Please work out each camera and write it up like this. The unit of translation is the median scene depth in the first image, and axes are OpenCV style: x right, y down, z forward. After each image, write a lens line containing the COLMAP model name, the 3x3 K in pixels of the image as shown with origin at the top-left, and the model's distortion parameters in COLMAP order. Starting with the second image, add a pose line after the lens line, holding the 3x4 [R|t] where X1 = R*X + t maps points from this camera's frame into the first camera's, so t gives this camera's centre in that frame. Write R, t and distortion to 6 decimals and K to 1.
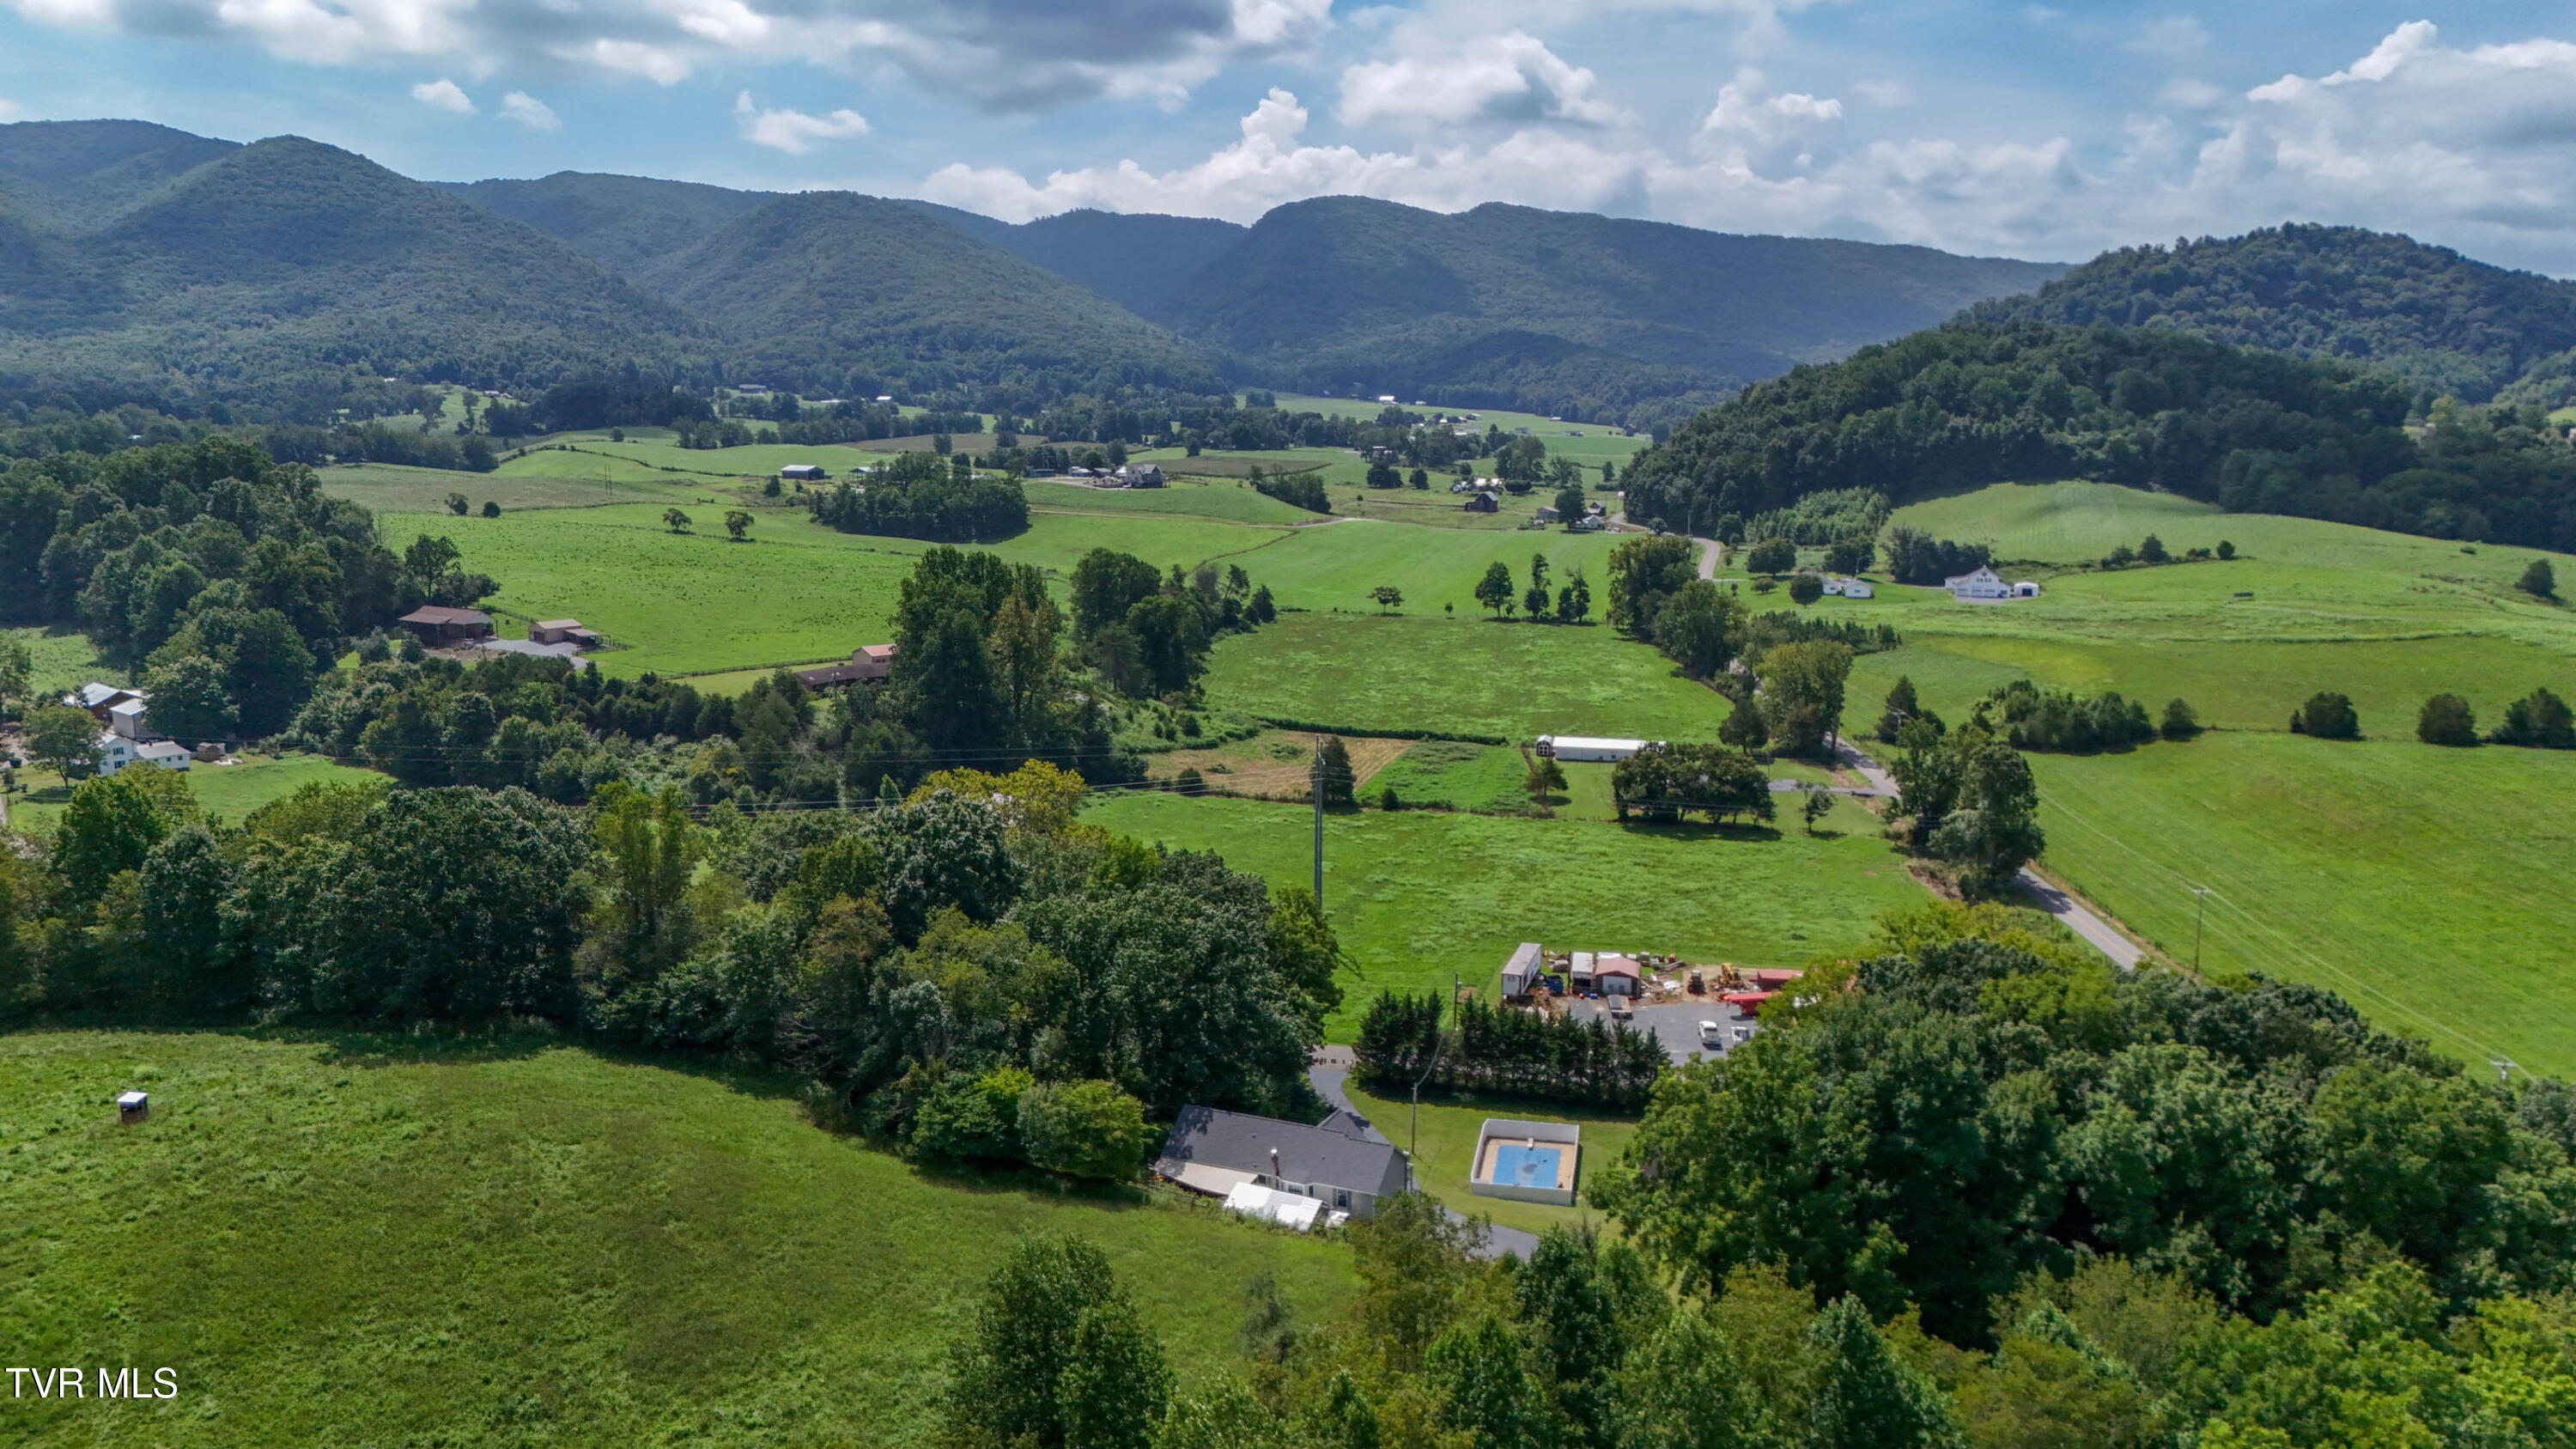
lens RADIAL K [[1882.6, 0, 1293.8], [0, 1882.6, 733.7], [0, 0, 1]] dist [0.086055, -0.089014]
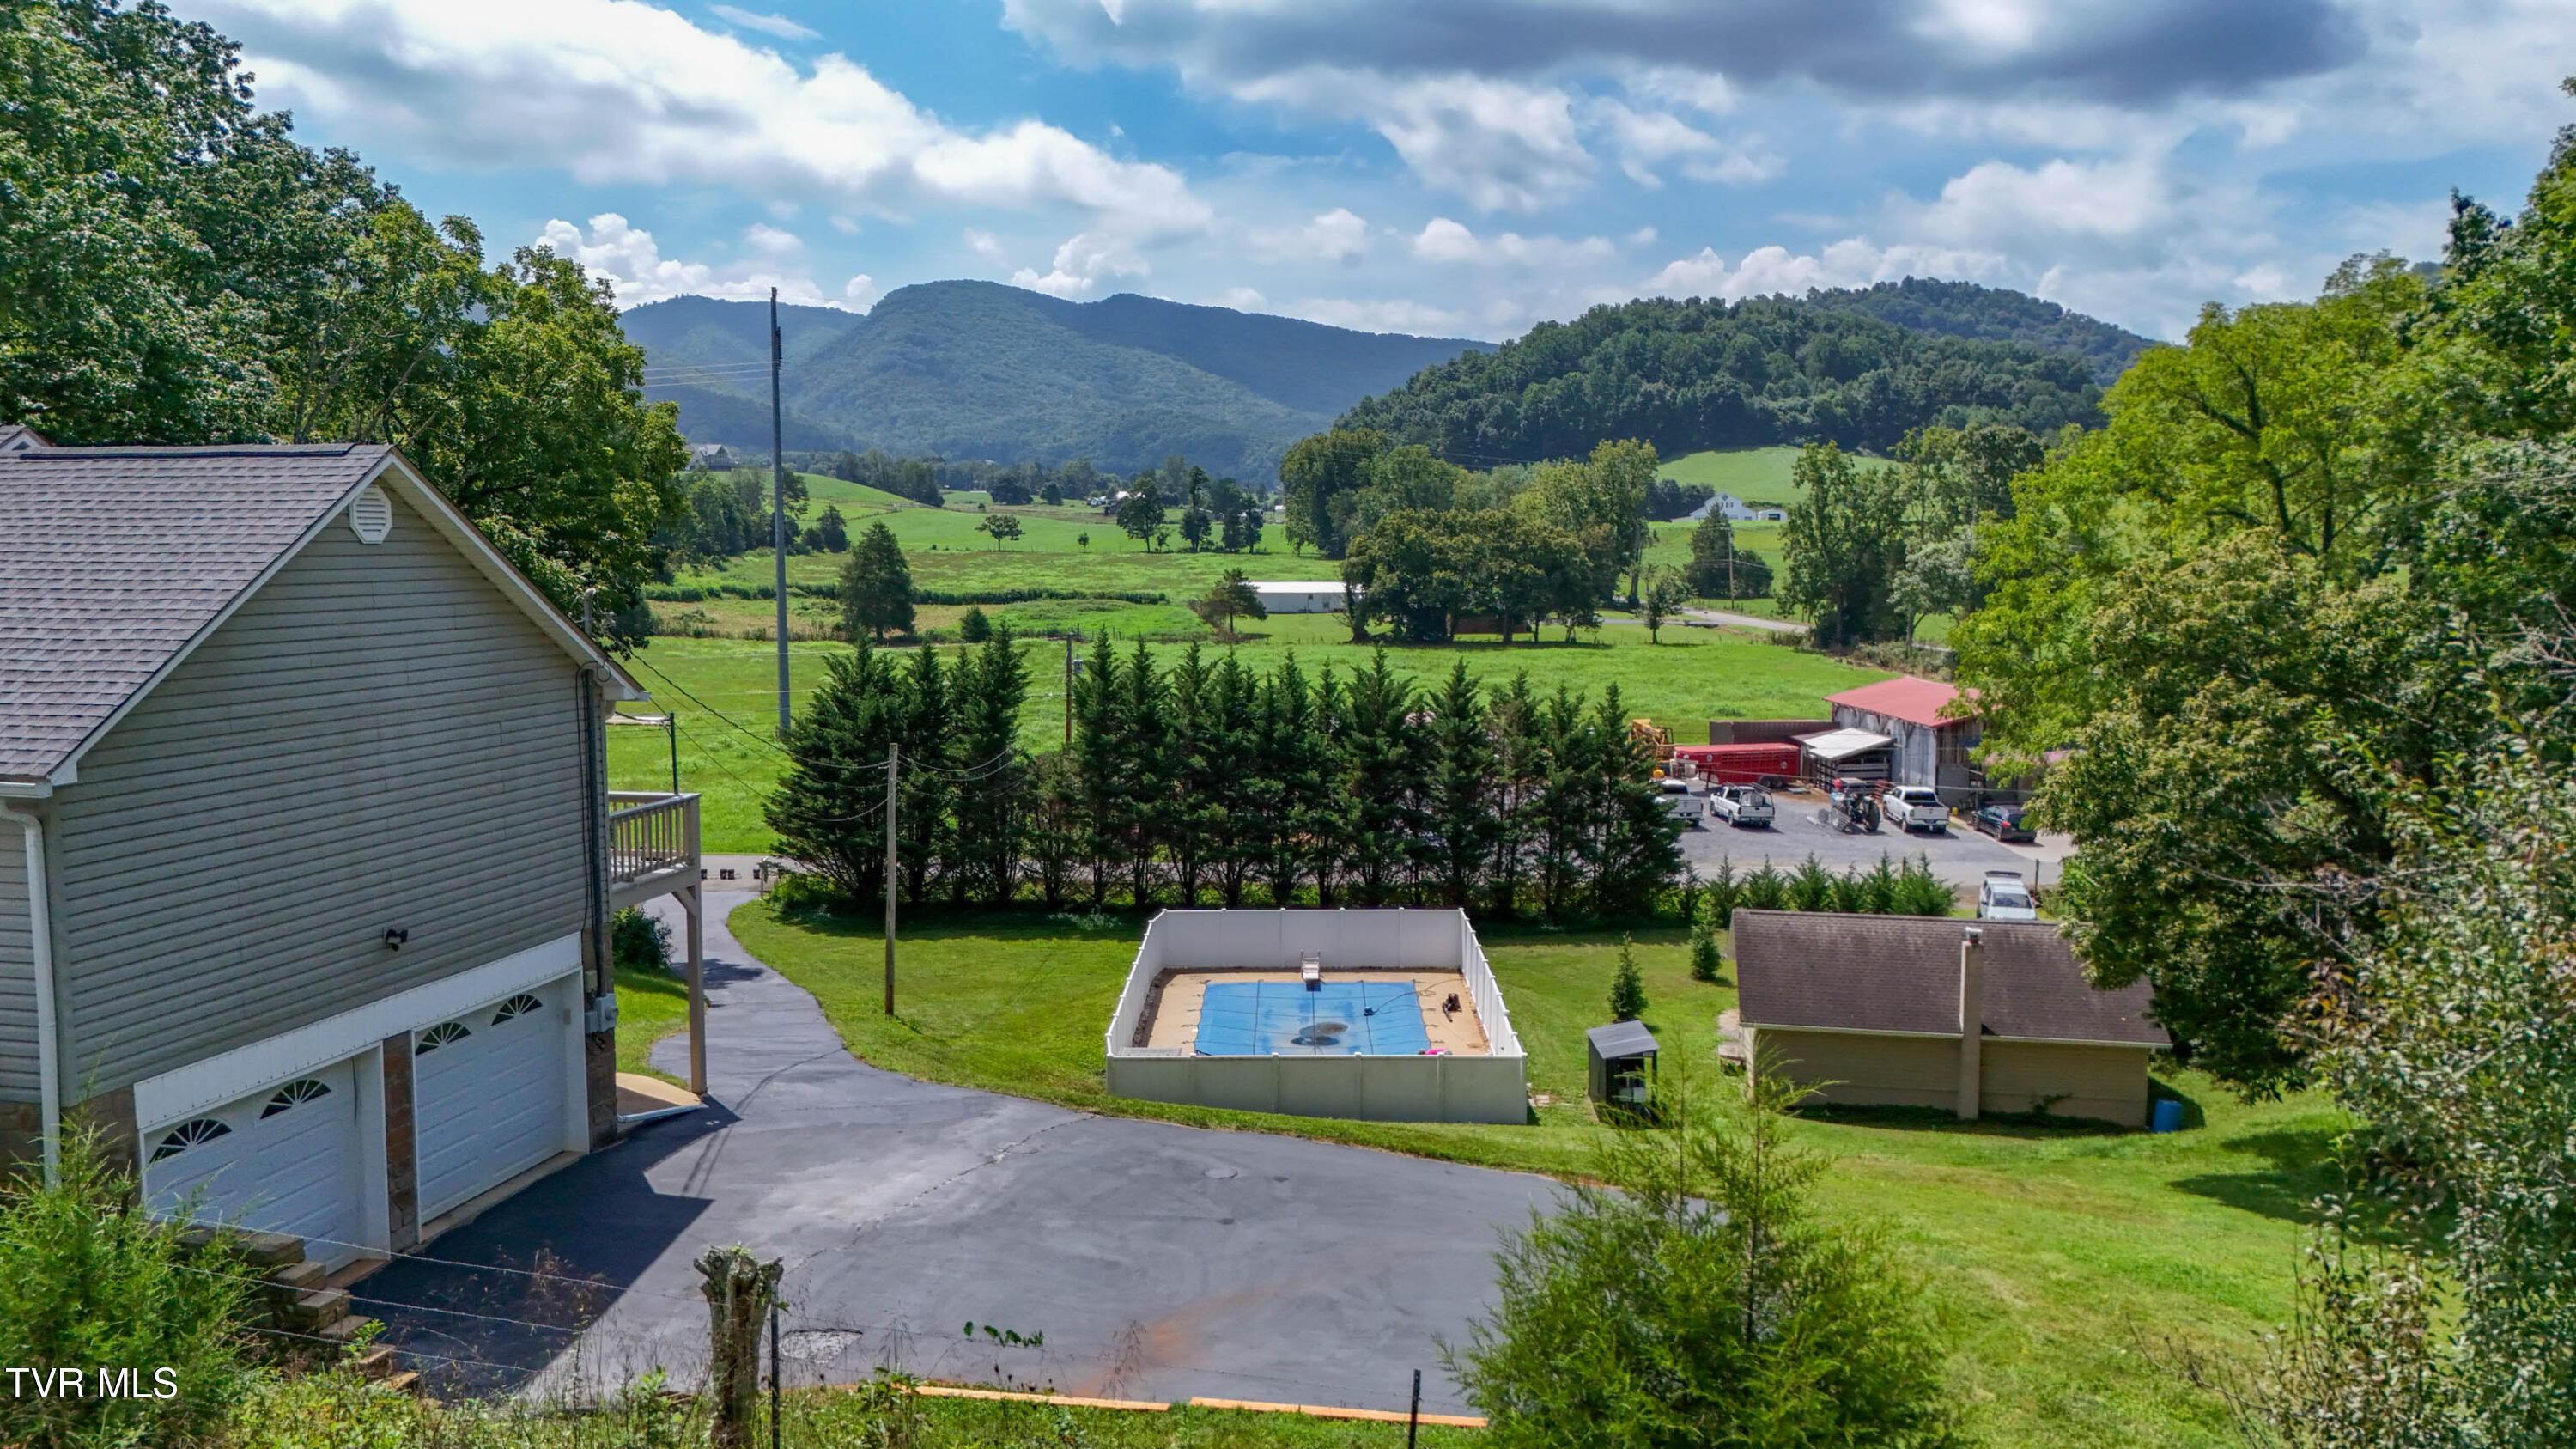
lens RADIAL K [[1882.6, 0, 1288.7], [0, 1882.6, 742.7], [0, 0, 1]] dist [0.086055, -0.089014]
pose [[0.982893, -0.023115, 0.182722, 0.021165], [0.034214, 0.997740, -0.057827, 0.060479], [-0.180973, 0.063089, 0.981462, 0.217728]]
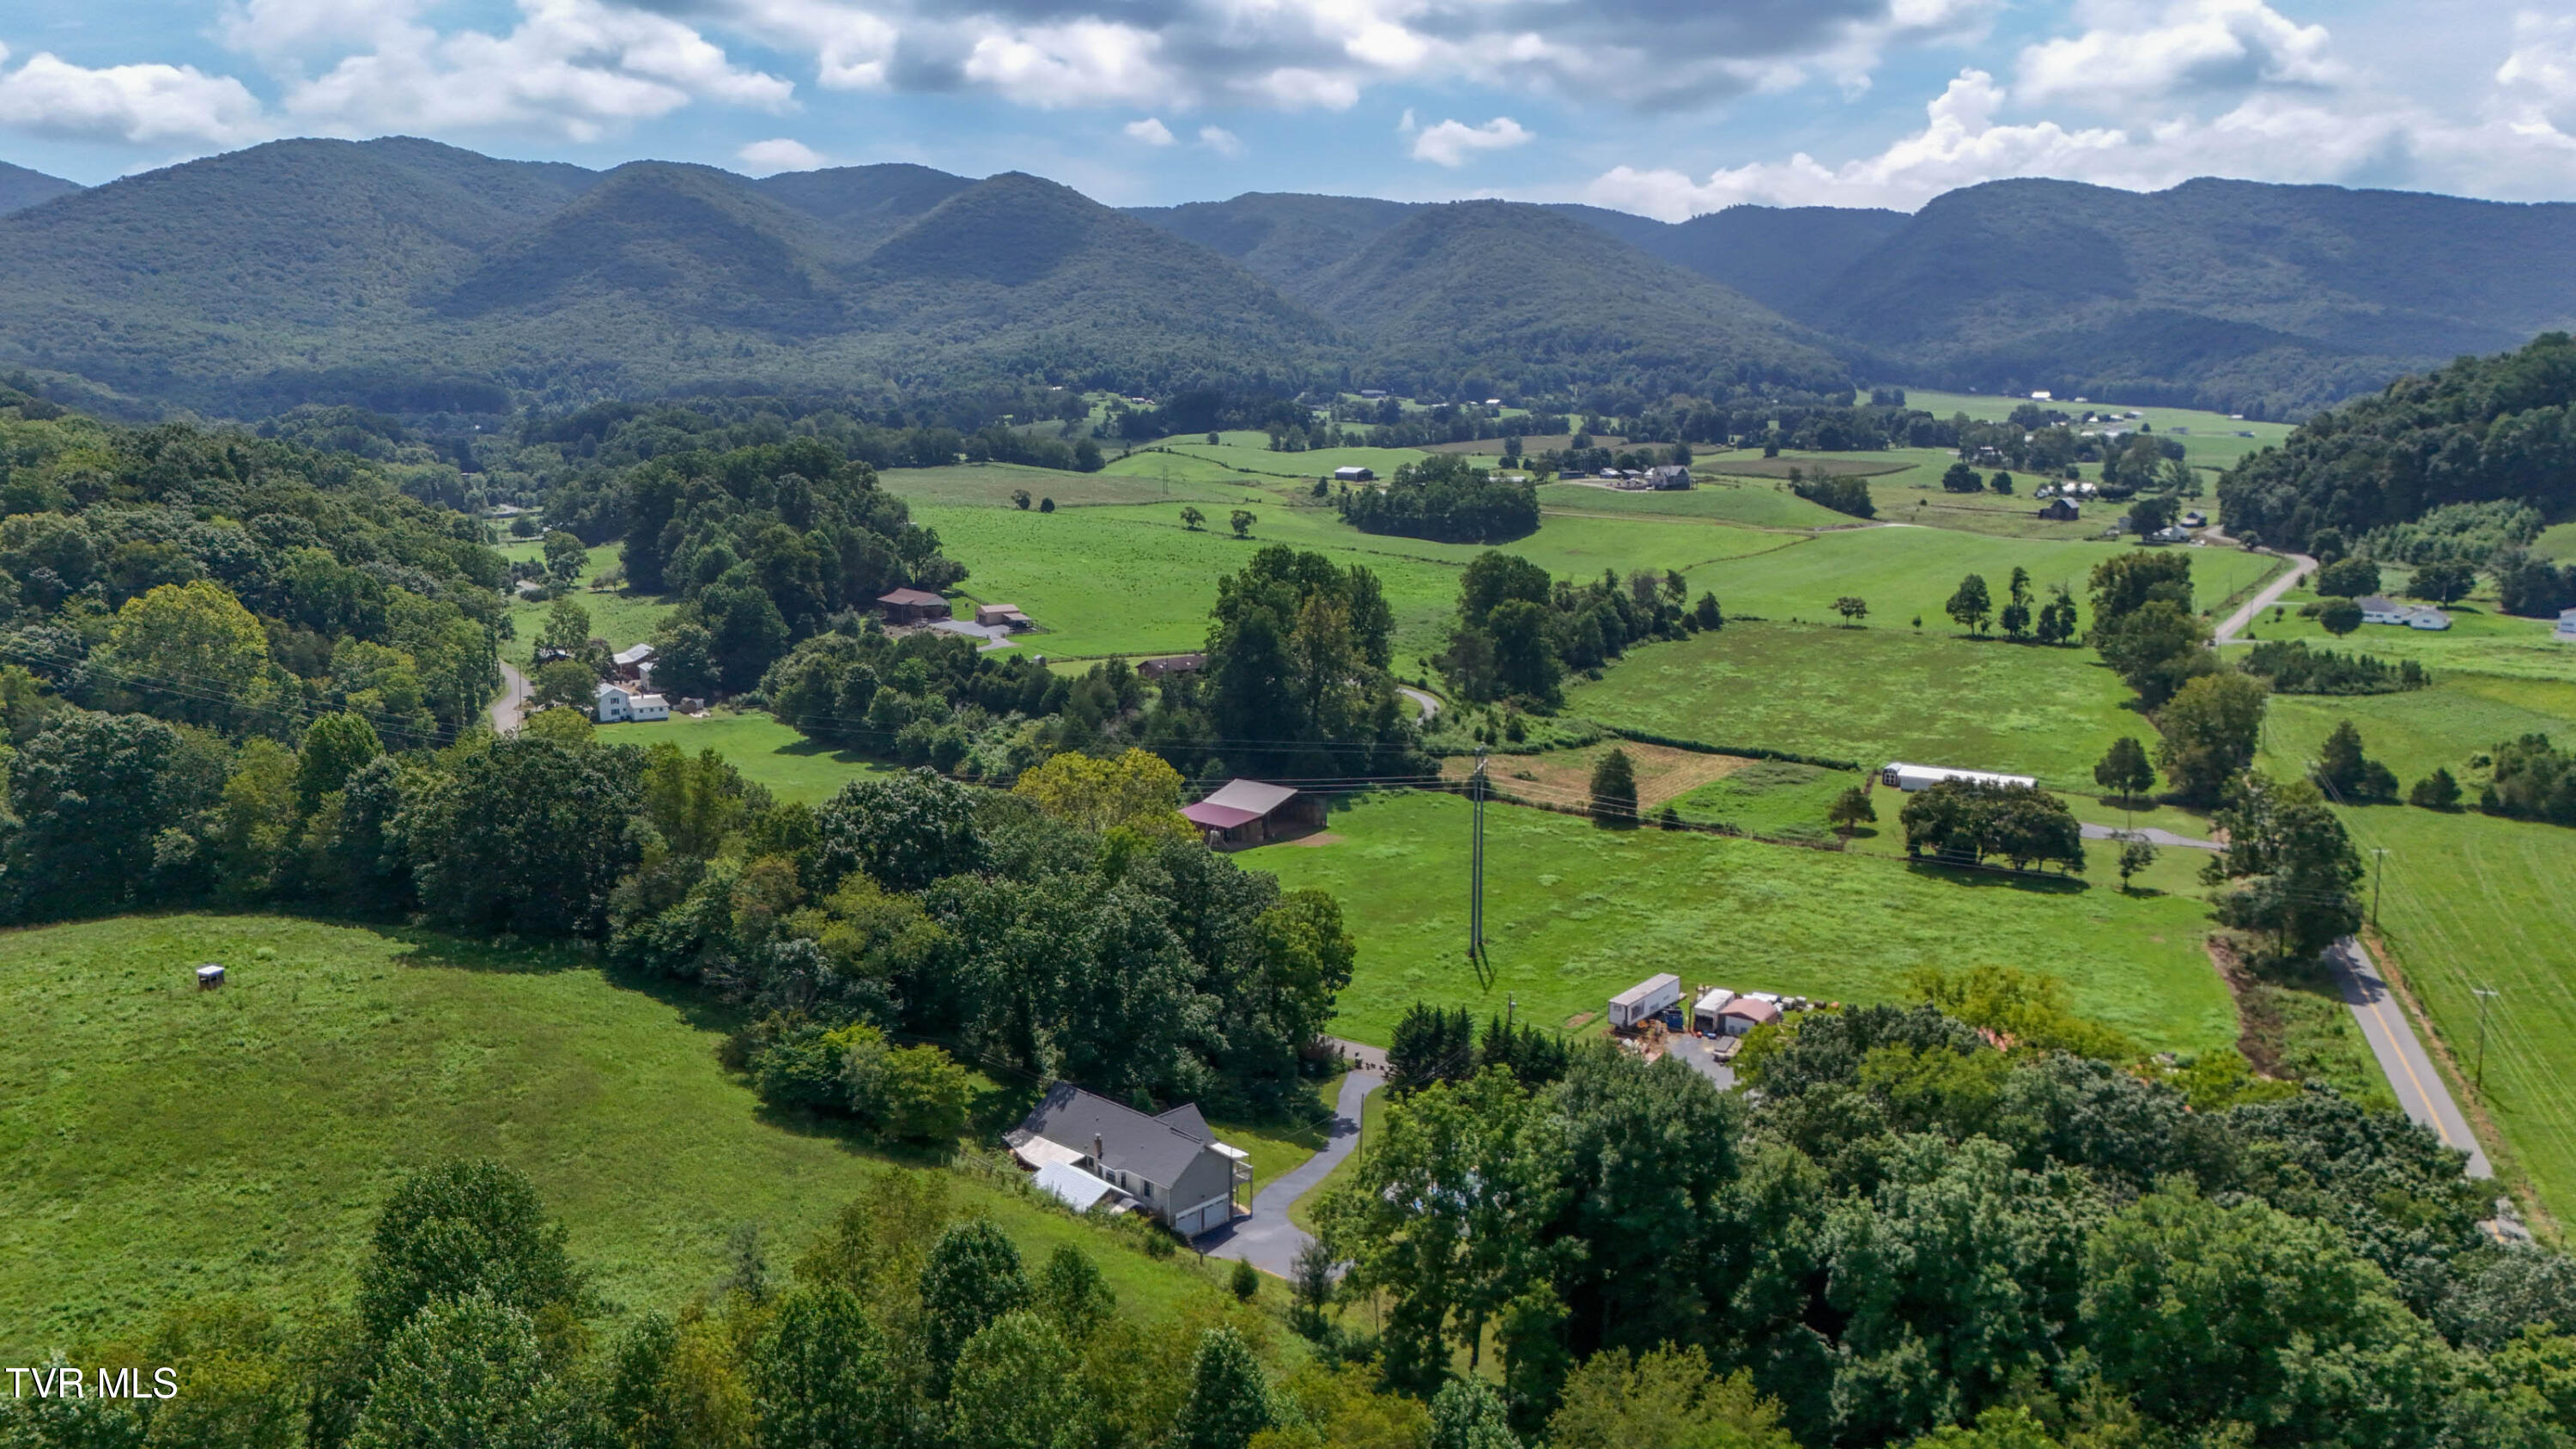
lens RADIAL K [[1882.6, 0, 1294.1], [0, 1882.6, 729.5], [0, 0, 1]] dist [0.086055, -0.089014]
pose [[0.940284, 0.056260, -0.335711, 0.105596], [-0.057157, 0.998339, 0.007214, -0.003317], [0.335559, 0.012405, 0.941938, 0.015157]]
